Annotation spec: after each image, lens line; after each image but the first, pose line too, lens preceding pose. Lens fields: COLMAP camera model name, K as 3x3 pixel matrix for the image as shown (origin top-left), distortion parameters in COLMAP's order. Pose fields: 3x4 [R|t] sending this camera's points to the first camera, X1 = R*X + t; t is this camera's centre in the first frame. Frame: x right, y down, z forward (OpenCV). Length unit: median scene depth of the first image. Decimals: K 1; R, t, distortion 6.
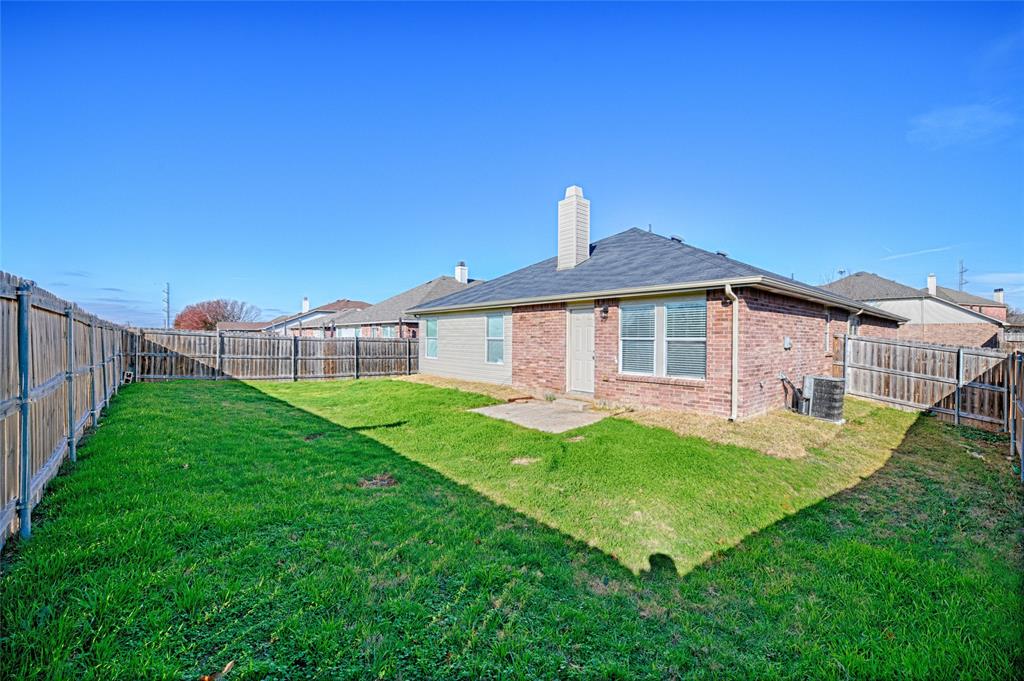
lens RADIAL K [[418.9, 0, 514.9], [0, 418.9, 348.9], [0, 0, 1]] dist [0.000609, 0.000059]
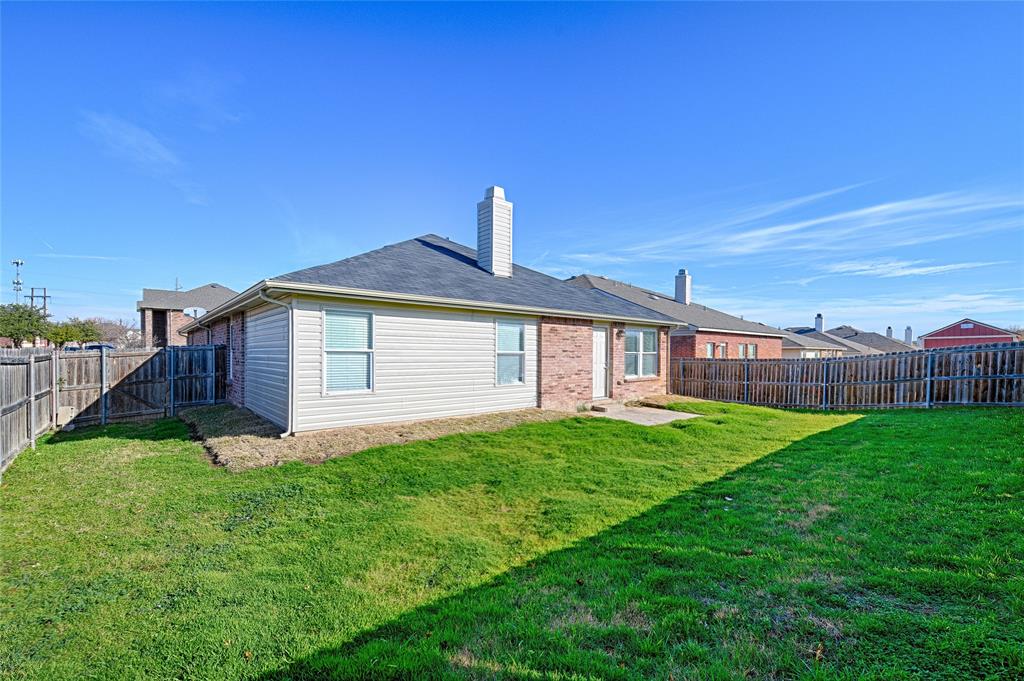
lens RADIAL K [[433.4, 0, 512.1], [0, 433.4, 360.3], [0, 0, 1]] dist [0.000480, 0.000091]
pose [[-0.000542, -0.029514, 0.999564, -0.960163], [0.016095, 0.999435, 0.029519, -0.038557], [-0.999870, 0.016104, -0.000066, 1.125549]]
